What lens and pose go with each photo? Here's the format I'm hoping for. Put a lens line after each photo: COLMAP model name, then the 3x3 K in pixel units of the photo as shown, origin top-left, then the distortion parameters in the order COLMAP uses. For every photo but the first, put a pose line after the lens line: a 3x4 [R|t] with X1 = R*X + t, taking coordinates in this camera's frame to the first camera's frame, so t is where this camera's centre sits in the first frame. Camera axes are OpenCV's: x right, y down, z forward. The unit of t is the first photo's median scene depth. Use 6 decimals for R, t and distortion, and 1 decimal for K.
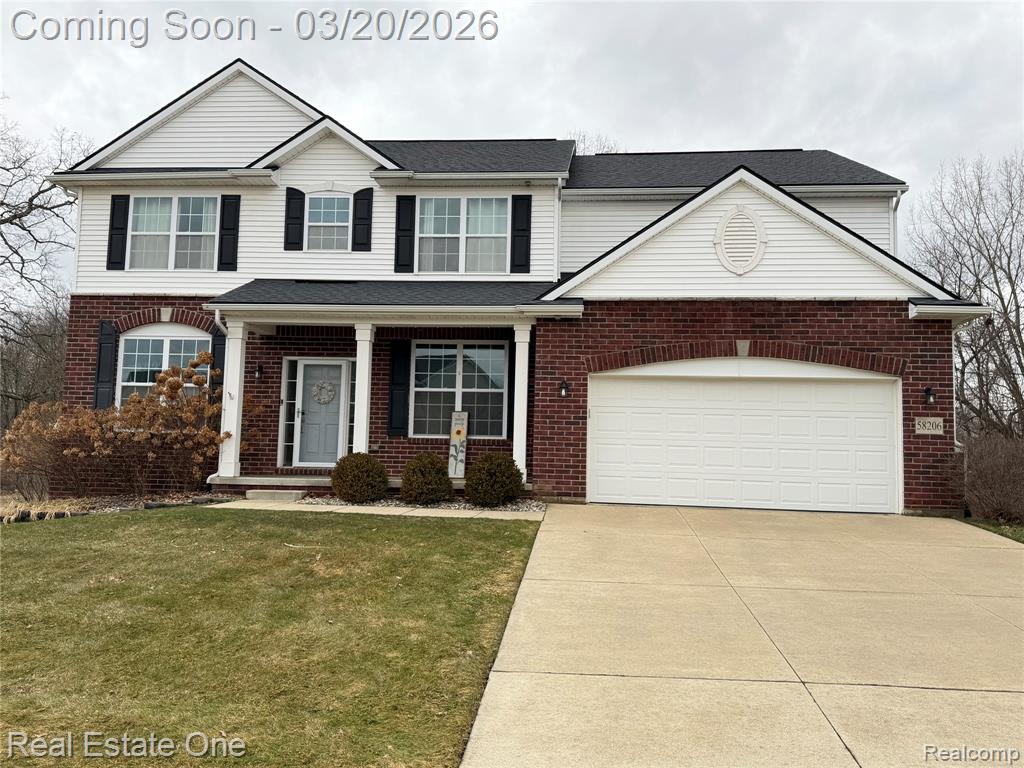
lens RADIAL K [[832.3, 0, 512.0], [0, 832.3, 384.0], [0, 0, 1]] dist [0.143663, -0.258788]
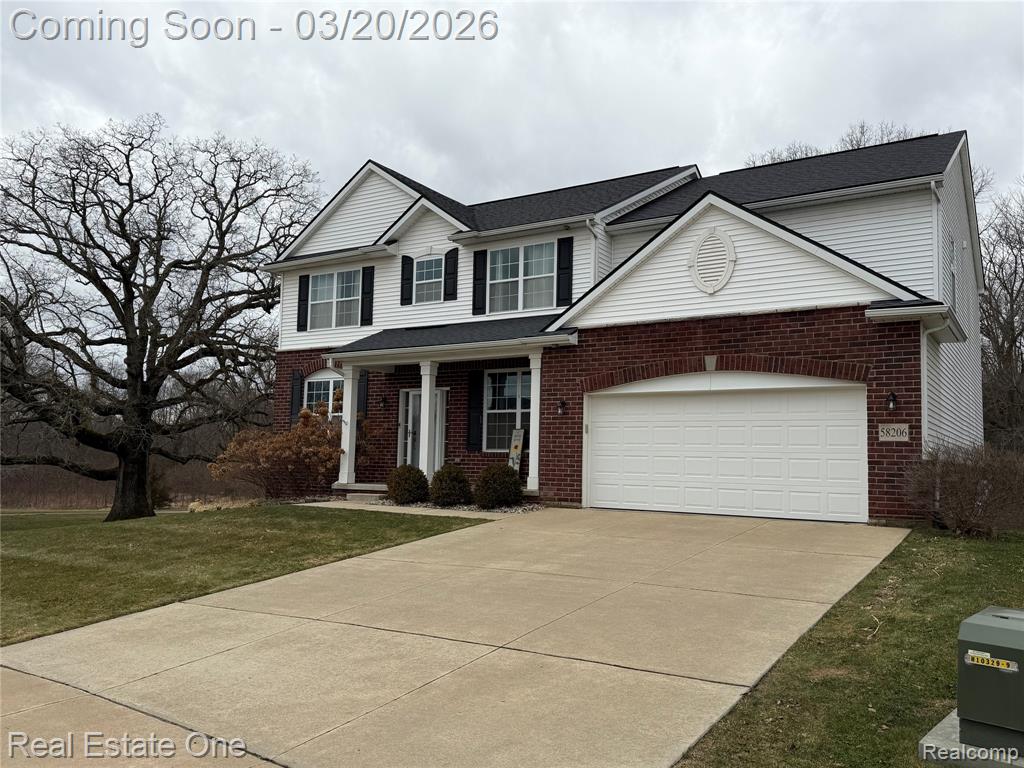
lens RADIAL K [[832.3, 0, 512.0], [0, 832.3, 384.0], [0, 0, 1]] dist [0.143663, -0.258788]
pose [[0.892566, -0.049582, -0.448182, 0.500450], [0.038808, 0.998695, -0.033198, 0.008586], [0.449243, 0.012238, 0.893326, -0.052769]]
